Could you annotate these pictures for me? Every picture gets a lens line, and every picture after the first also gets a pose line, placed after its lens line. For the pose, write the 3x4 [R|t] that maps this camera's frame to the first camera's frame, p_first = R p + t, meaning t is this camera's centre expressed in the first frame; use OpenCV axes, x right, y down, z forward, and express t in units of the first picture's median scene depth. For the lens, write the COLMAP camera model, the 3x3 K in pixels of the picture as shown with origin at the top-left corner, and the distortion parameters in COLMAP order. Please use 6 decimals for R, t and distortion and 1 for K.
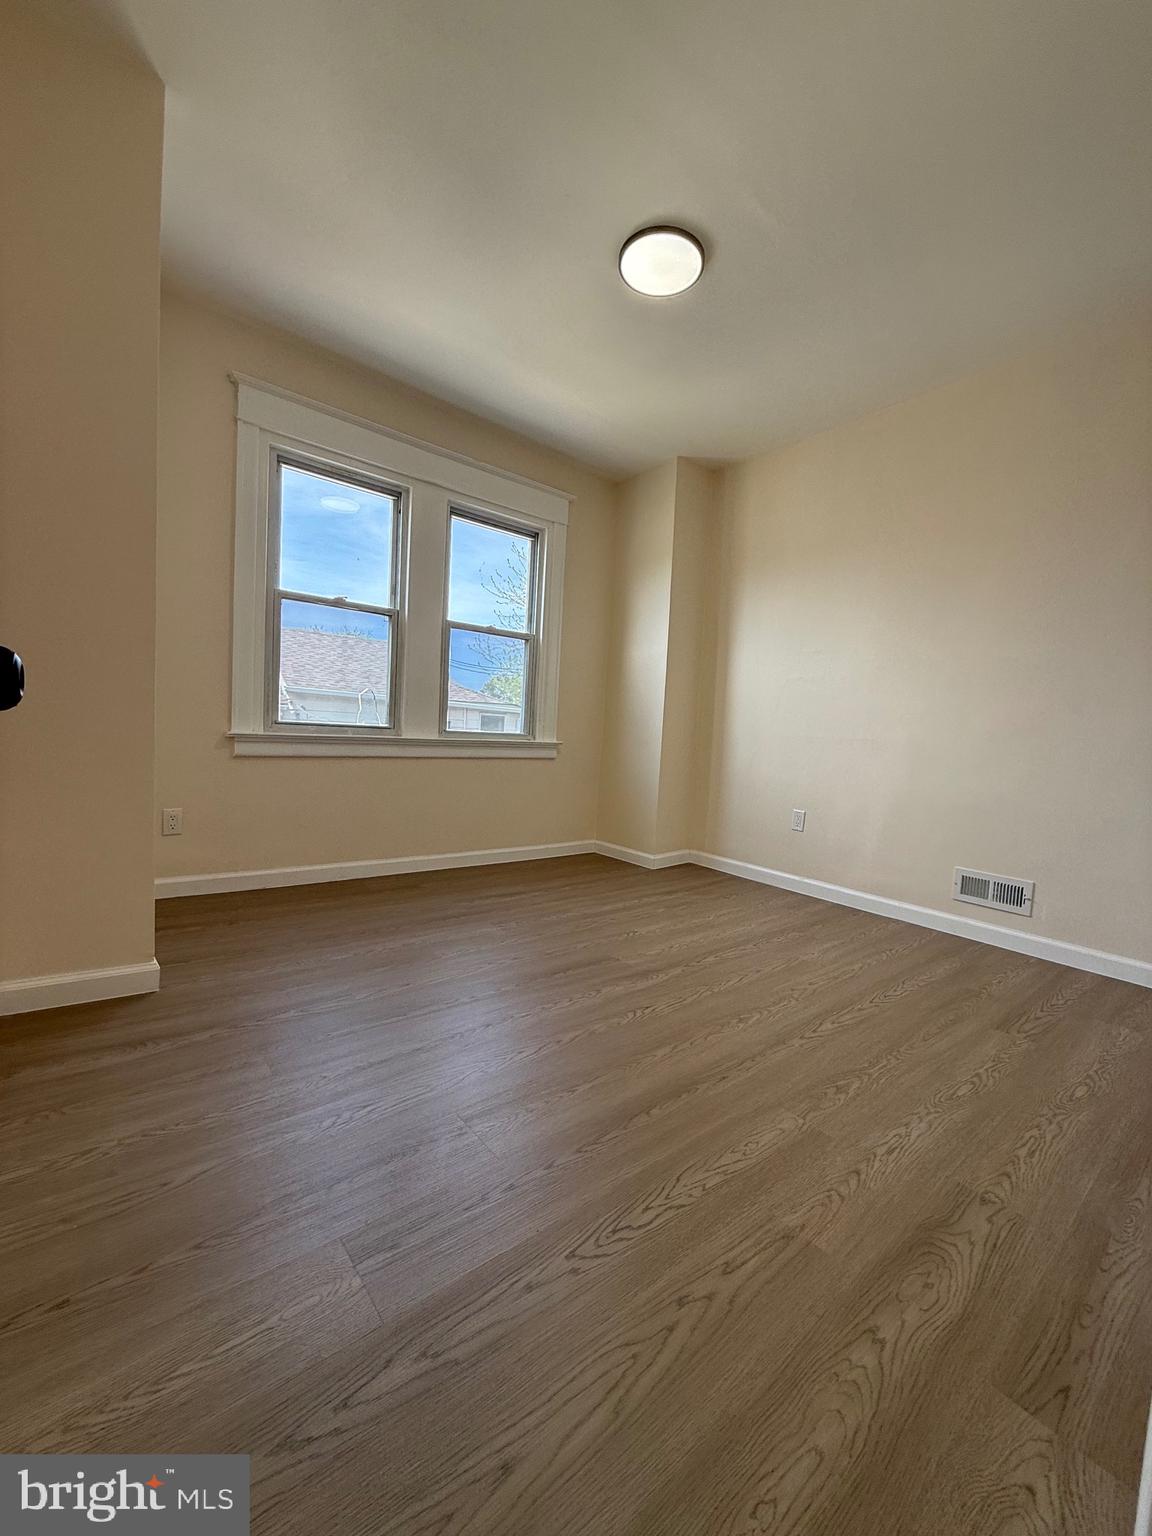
lens RADIAL K [[610.6, 0, 576.8], [0, 610.6, 771.2], [0, 0, 1]] dist [0.001082, -0.000147]
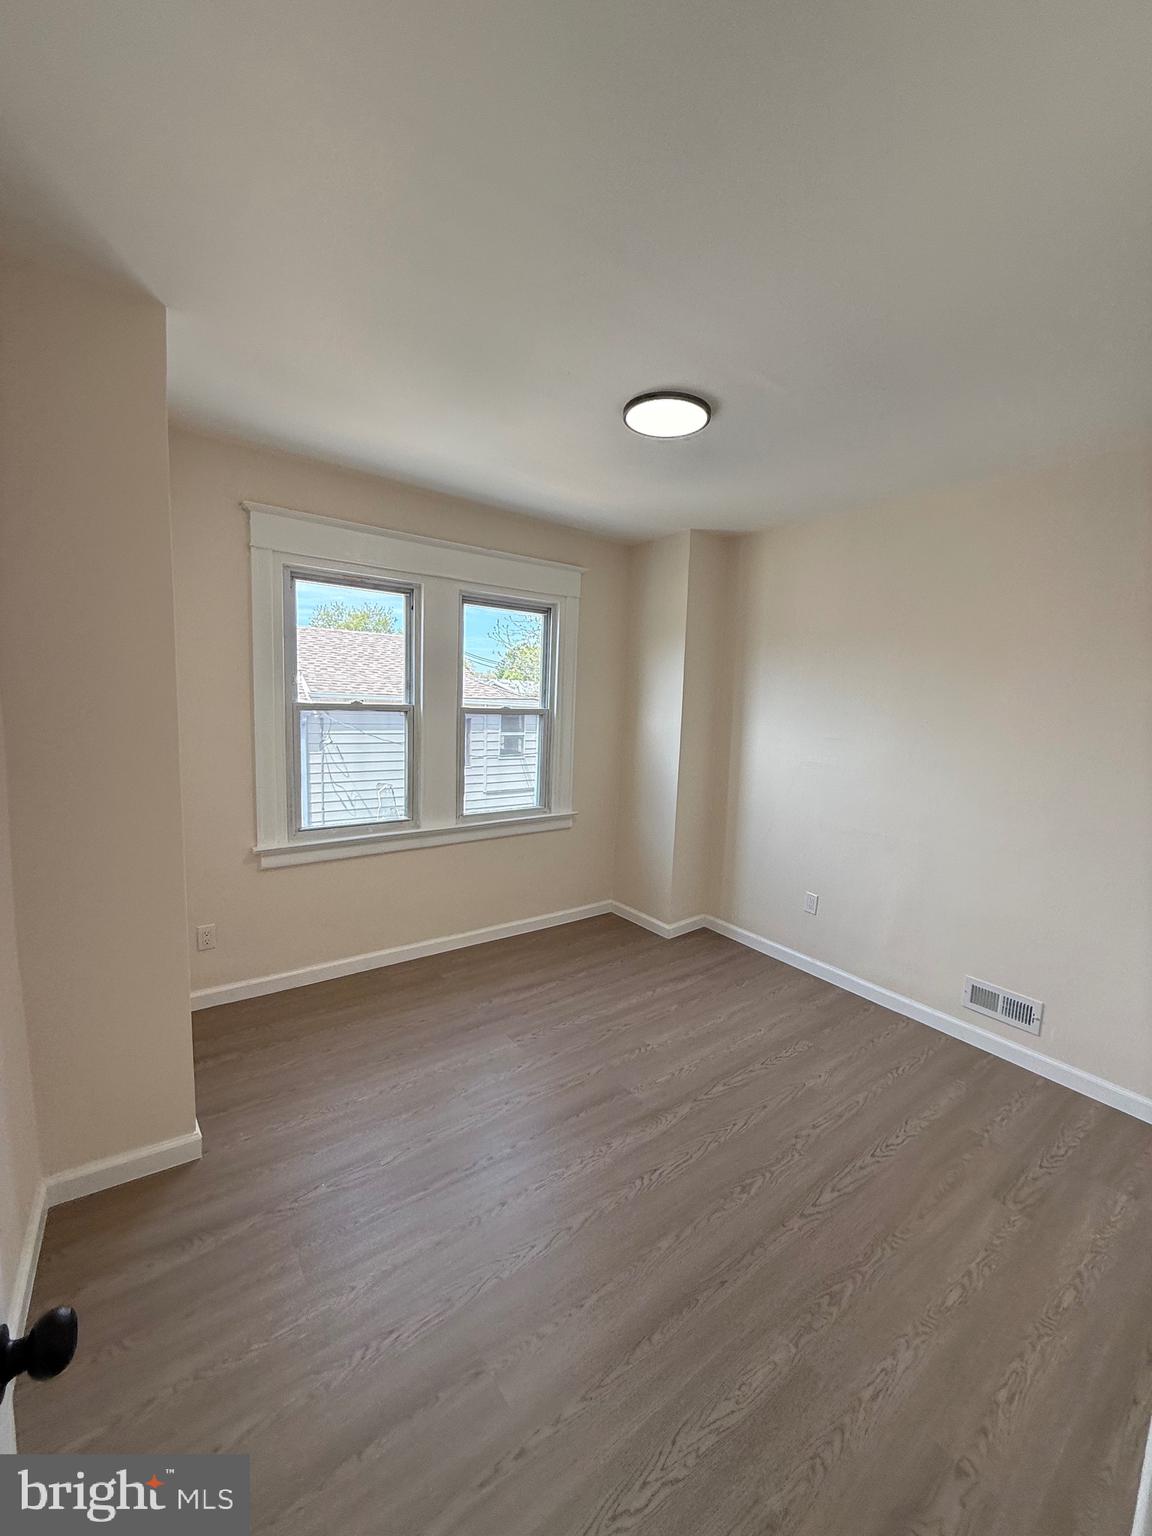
lens RADIAL K [[610.6, 0, 576.5], [0, 610.6, 771.9], [0, 0, 1]] dist [0.001082, -0.000147]
pose [[0.999228, -0.010529, -0.037841, 0.020027], [0.012729, 0.998214, 0.058360, -0.264327], [0.037159, -0.058796, 0.997578, -0.012452]]
